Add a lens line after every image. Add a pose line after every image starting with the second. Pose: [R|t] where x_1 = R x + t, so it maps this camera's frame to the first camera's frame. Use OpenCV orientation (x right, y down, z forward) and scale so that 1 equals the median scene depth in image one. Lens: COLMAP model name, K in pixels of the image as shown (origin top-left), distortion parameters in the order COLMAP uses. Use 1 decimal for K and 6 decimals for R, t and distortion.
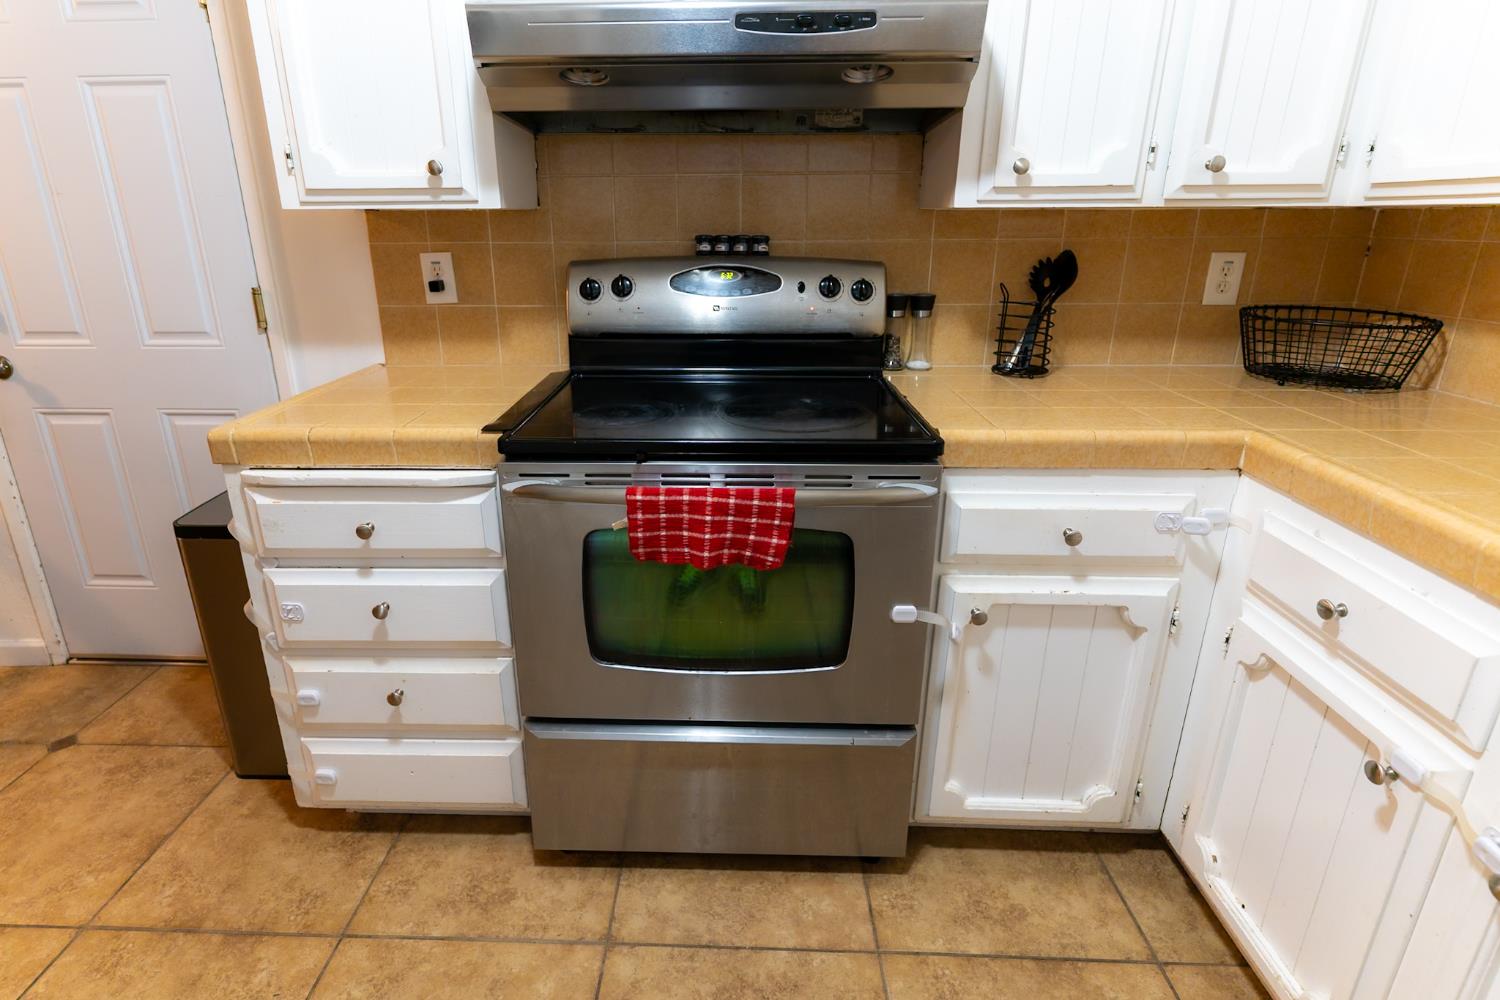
lens RADIAL K [[742.6, 0, 711.7], [0, 742.6, 443.5], [0, 0, 1]] dist [0.001577, 0.000525]
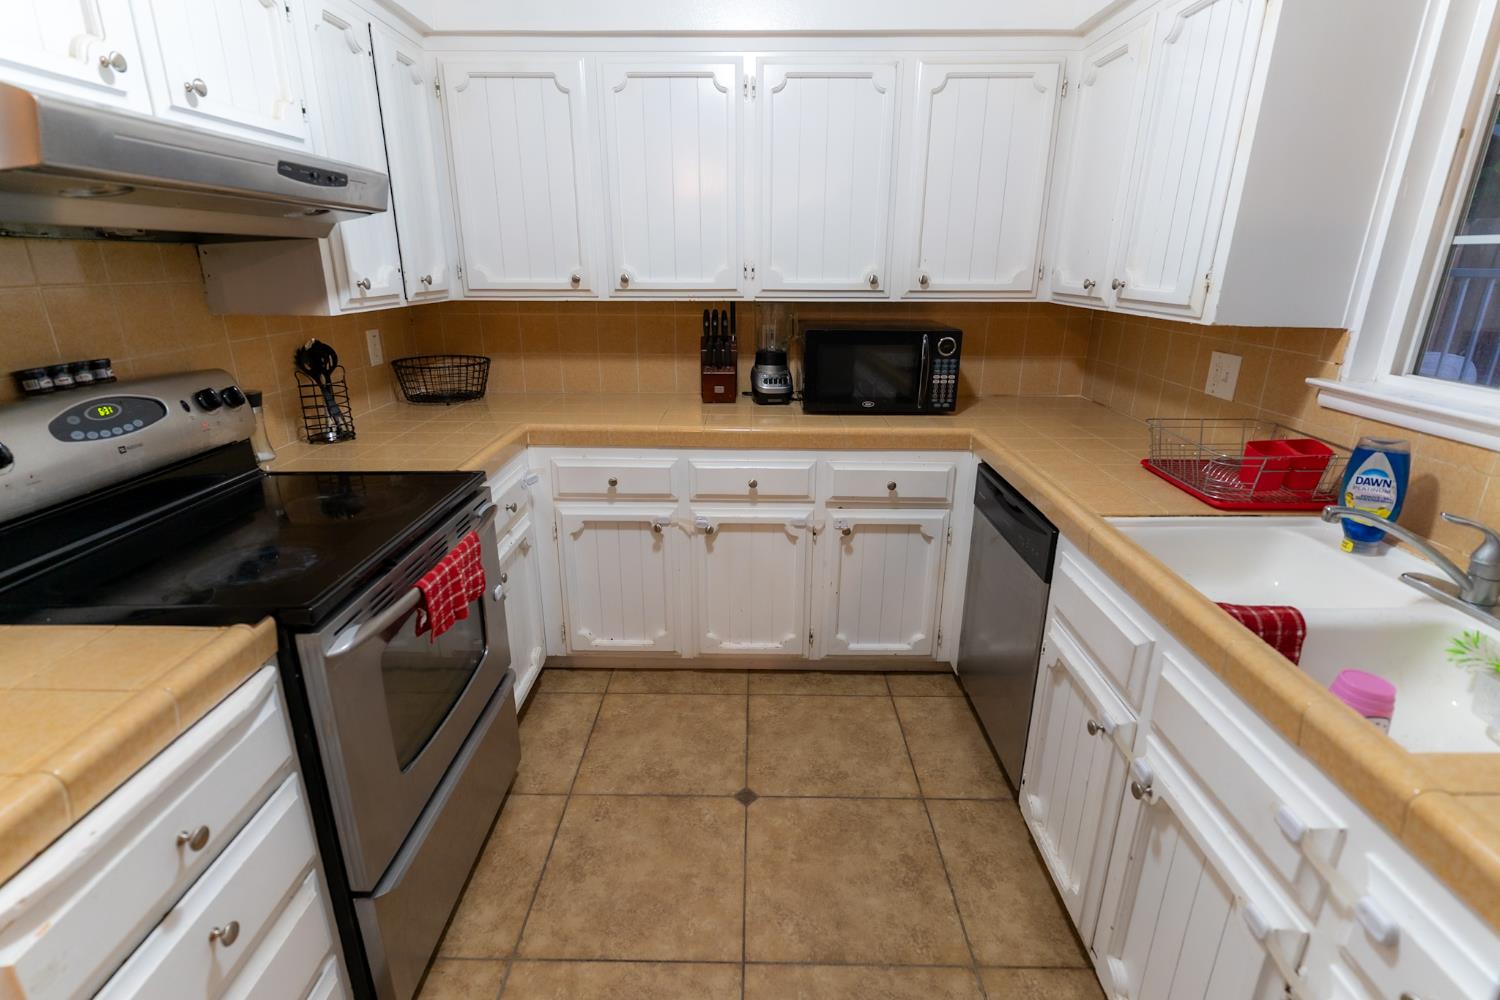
lens RADIAL K [[714.1, 0, 746.4], [0, 714.1, 487.0], [0, 0, 1]] dist [0.019295, 0.000187]
pose [[-0.021263, -0.299997, 0.953703, -0.990318], [0.292053, 0.910447, 0.292902, -0.221423], [-0.956166, 0.284760, 0.068256, 0.356737]]
